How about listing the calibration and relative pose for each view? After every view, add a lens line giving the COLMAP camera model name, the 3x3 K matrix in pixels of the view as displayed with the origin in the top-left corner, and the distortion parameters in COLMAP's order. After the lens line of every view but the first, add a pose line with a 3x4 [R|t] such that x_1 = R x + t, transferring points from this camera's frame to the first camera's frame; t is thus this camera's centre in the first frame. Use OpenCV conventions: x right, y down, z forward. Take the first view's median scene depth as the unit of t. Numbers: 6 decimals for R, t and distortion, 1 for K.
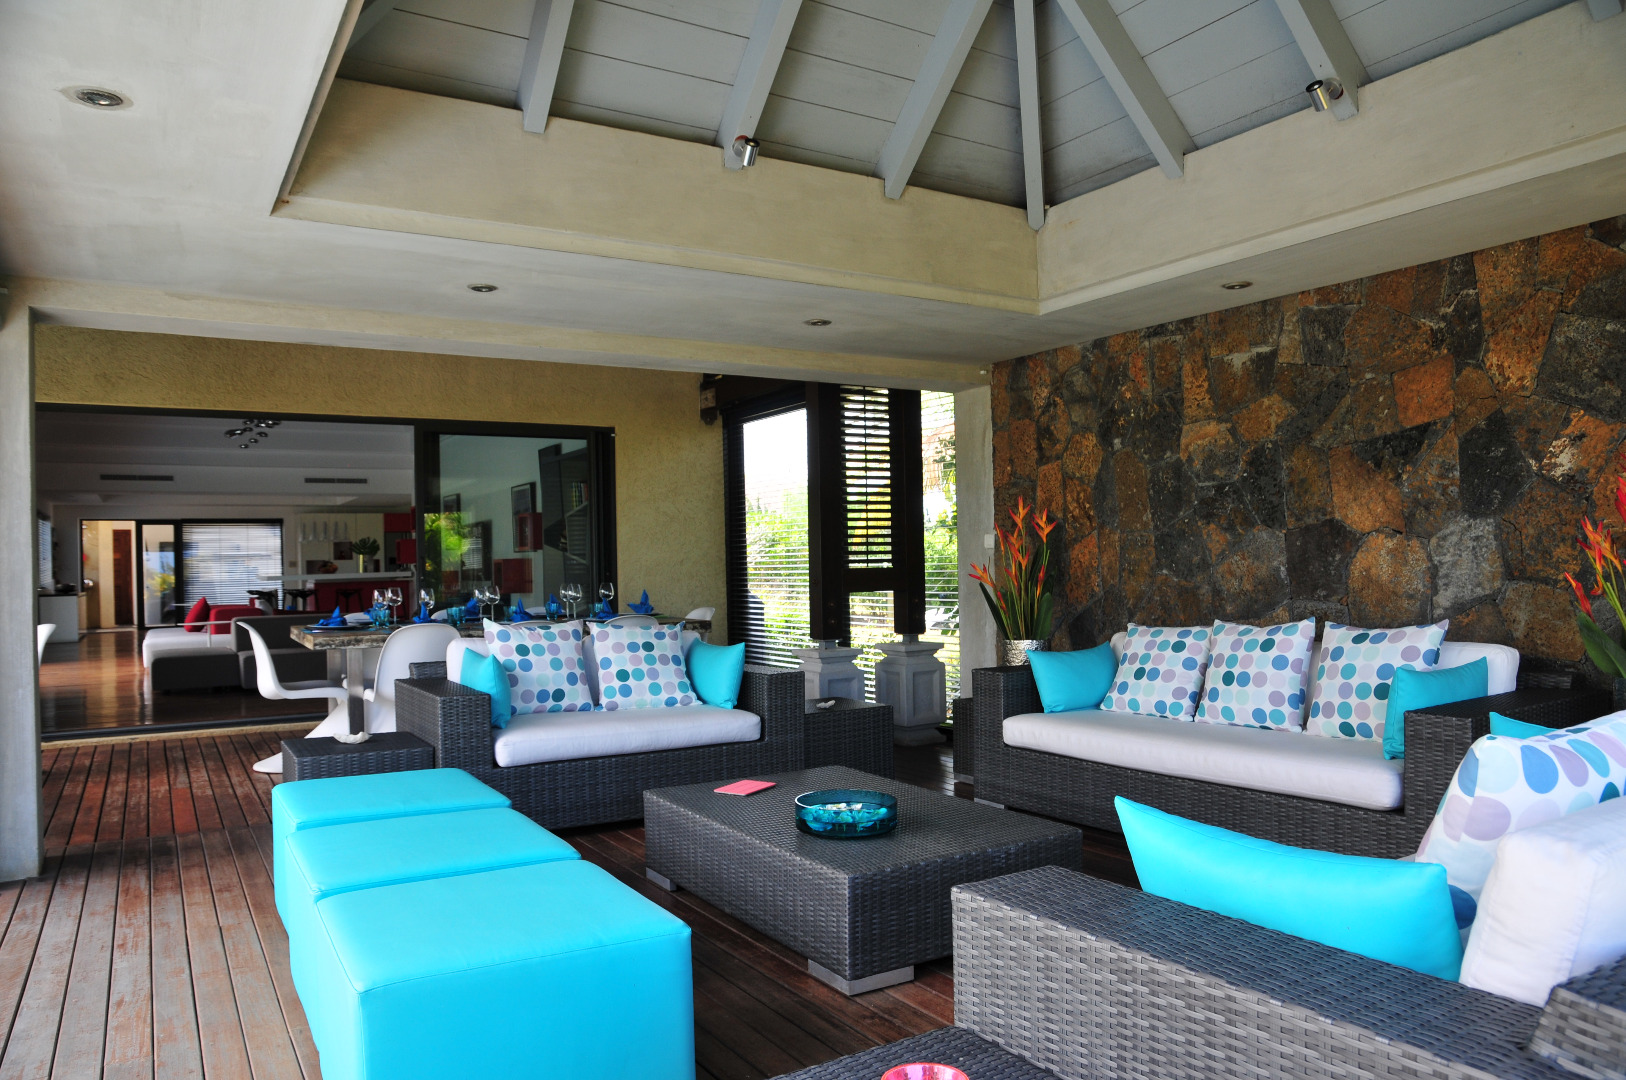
lens RADIAL K [[1105.2, 0, 785.8], [0, 1105.2, 537.6], [0, 0, 1]] dist [-0.004543, -0.000331]
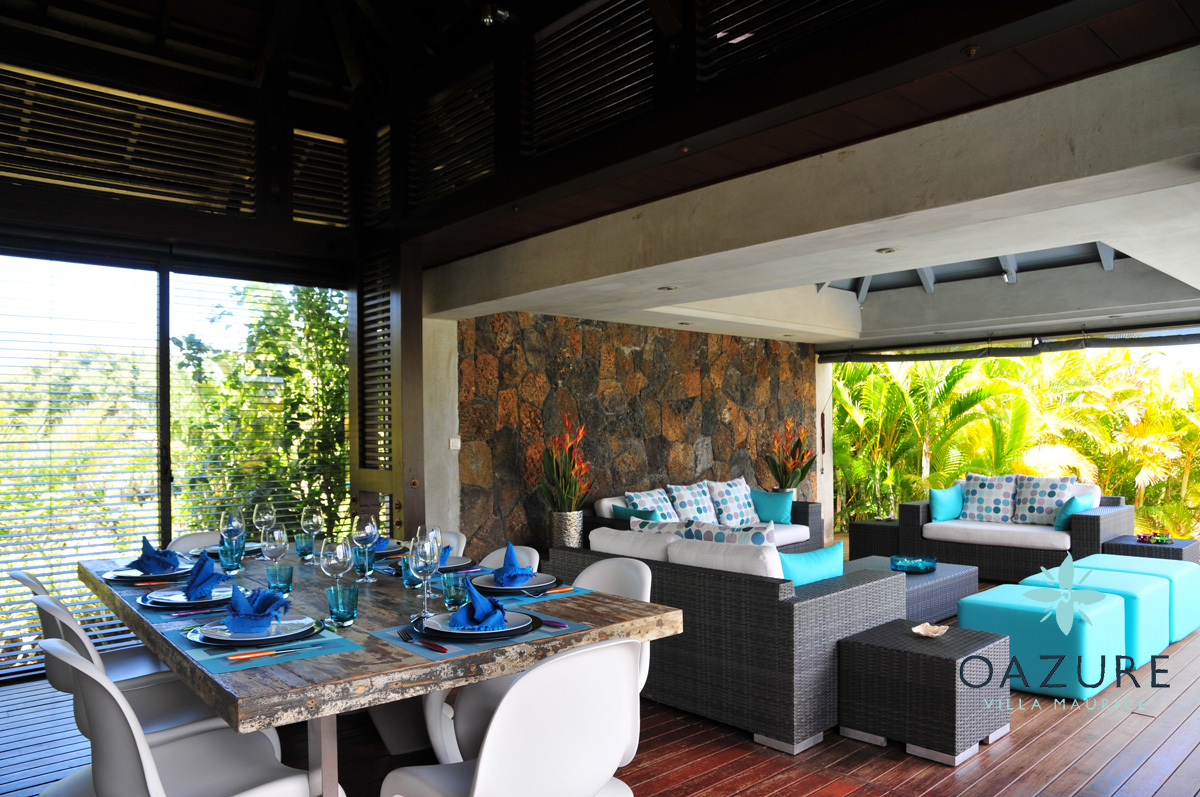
lens RADIAL K [[840.9, 0, 600.0], [0, 840.9, 398.5], [0, 0, 1]] dist [-0.003368, -0.055025]
pose [[-0.181342, 0.056147, 0.981816, -0.964233], [-0.006759, 0.998274, -0.058337, 0.007370], [-0.983397, -0.017215, -0.180650, 1.243550]]
